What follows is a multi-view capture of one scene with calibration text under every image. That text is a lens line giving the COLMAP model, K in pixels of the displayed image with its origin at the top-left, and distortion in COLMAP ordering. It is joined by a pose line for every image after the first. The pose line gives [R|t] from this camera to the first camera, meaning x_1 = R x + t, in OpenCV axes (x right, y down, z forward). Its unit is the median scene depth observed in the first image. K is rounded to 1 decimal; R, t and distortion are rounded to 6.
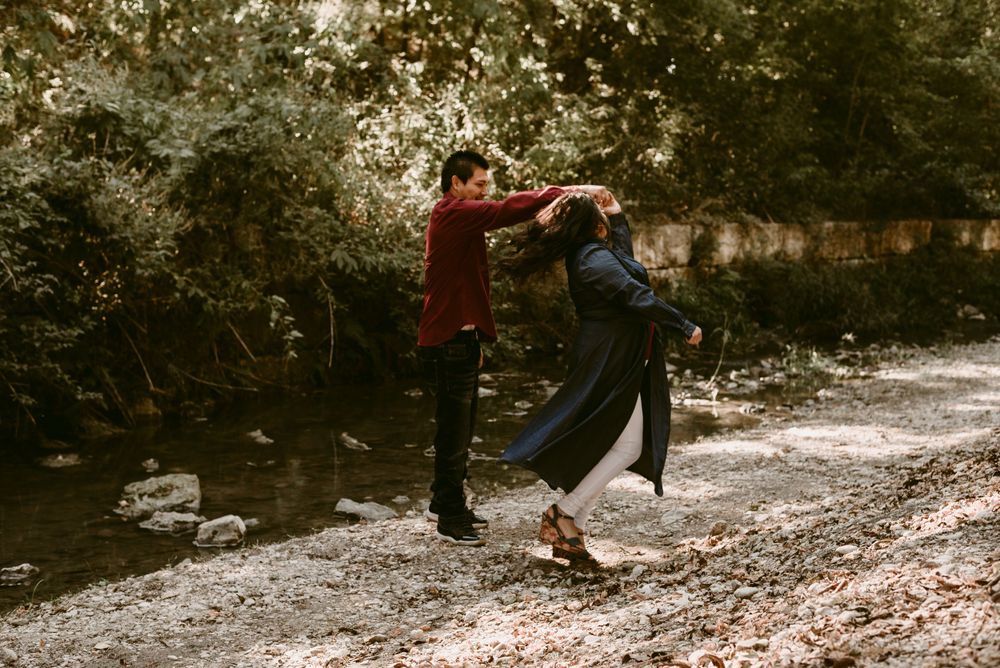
lens RADIAL K [[1503.1, 0, 500.0], [0, 1503.1, 334.0], [0, 0, 1]] dist [-0.102436, -0.046997]
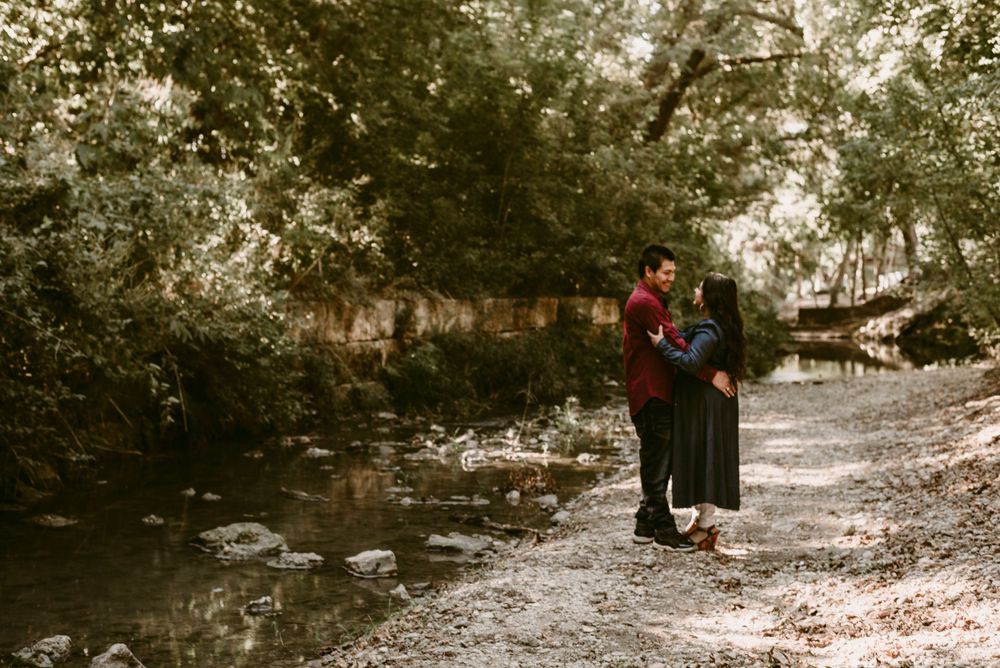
lens RADIAL K [[1513.3, 0, 452.9], [0, 1513.3, 332.5], [0, 0, 1]] dist [-0.111688, 0.051476]
pose [[0.939114, 0.002920, 0.343592, -0.266462], [0.014812, 0.998690, -0.048974, 0.006445], [-0.343285, 0.051081, 0.937841, -0.054847]]
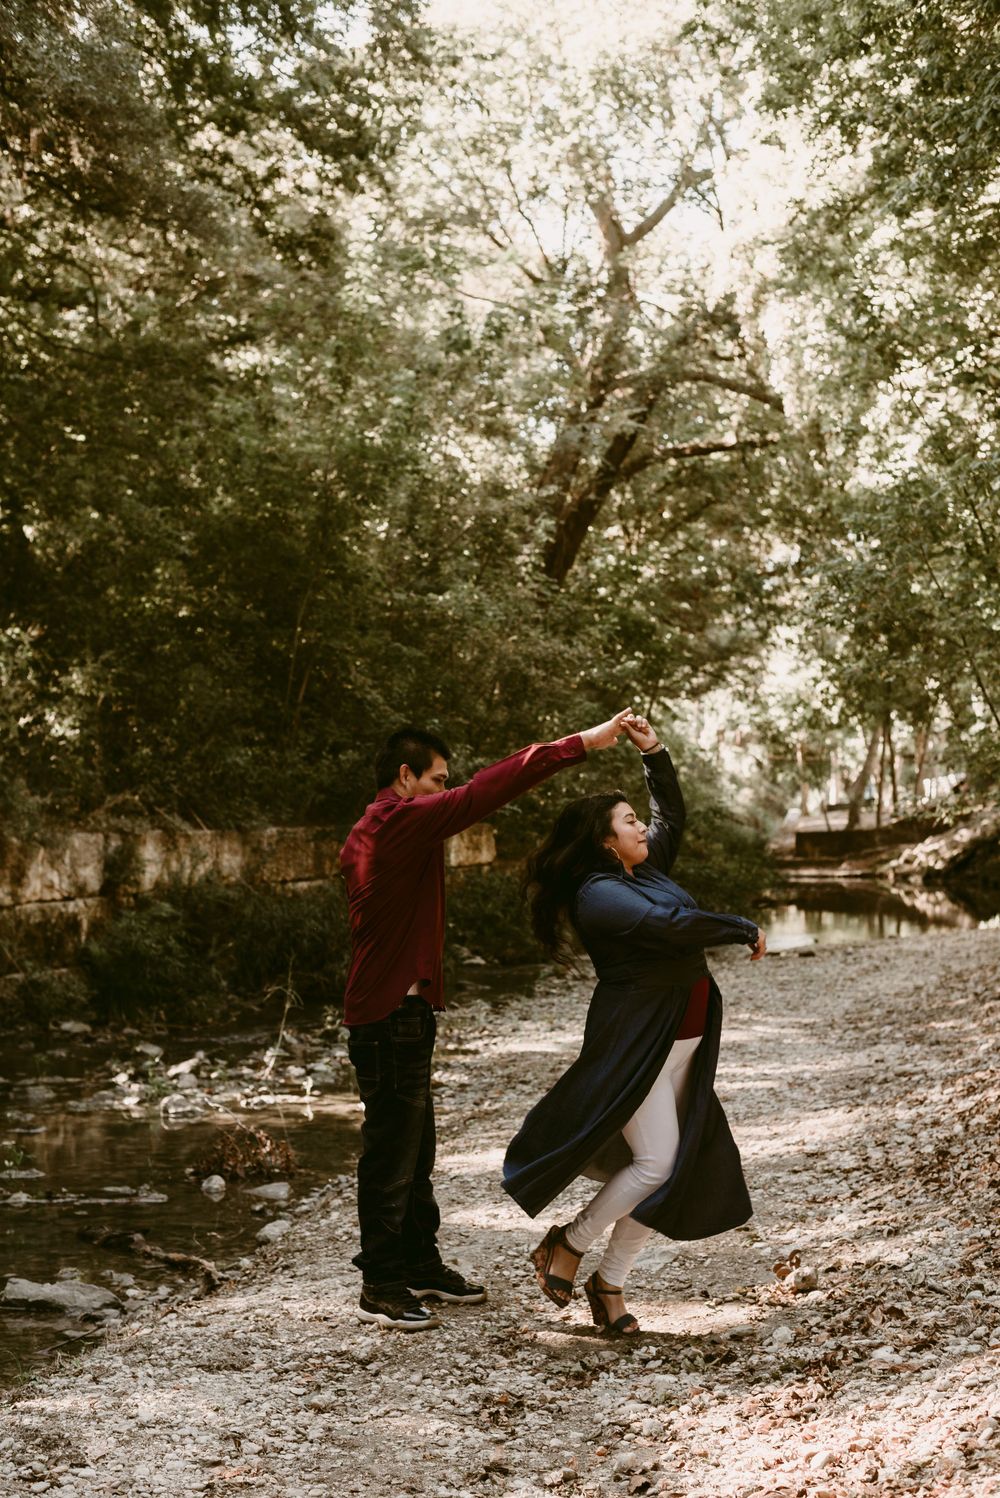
lens RADIAL K [[2266.9, 0, 464.1], [0, 2266.9, 771.6], [0, 0, 1]] dist [-0.111688, 0.051476]
pose [[0.912352, 0.007734, 0.409334, -0.172081], [0.032592, 0.995276, -0.091448, -0.004106], [-0.408108, 0.096774, 0.907790, 0.034612]]
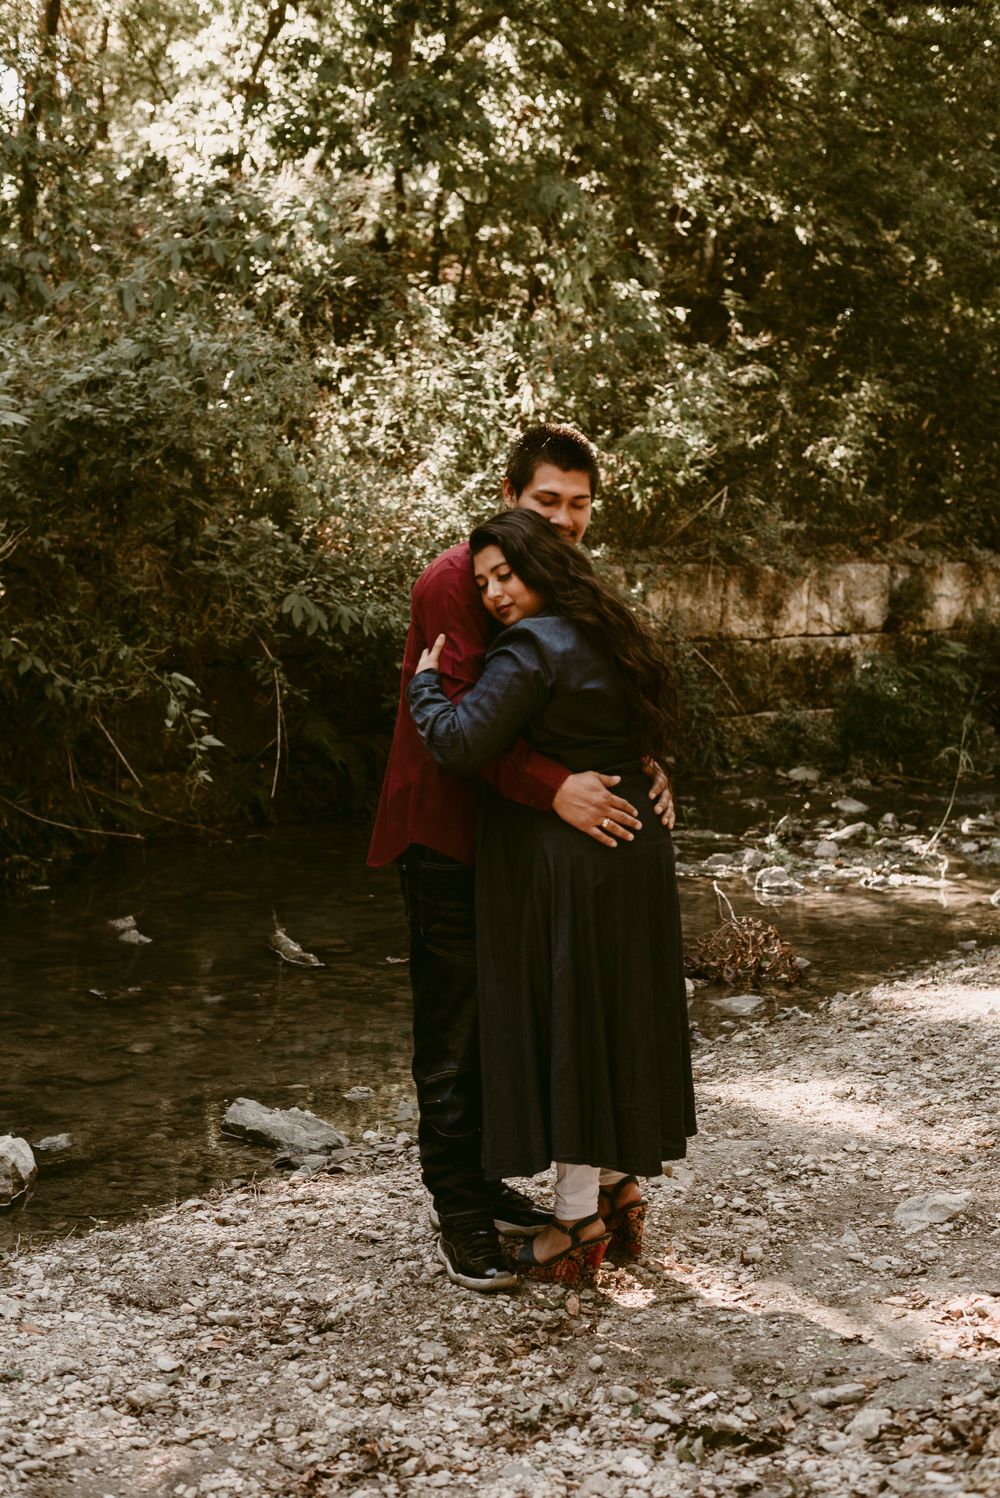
lens RADIAL K [[2155.9, 0, 500.0], [0, 2155.9, 749.0], [0, 0, 1]] dist [-0.115851, 0.091749]
pose [[0.999023, 0.026456, -0.035399, 0.002762], [-0.025783, 0.999481, 0.019309, -0.013156], [0.035891, -0.018378, 0.999187, 0.153958]]
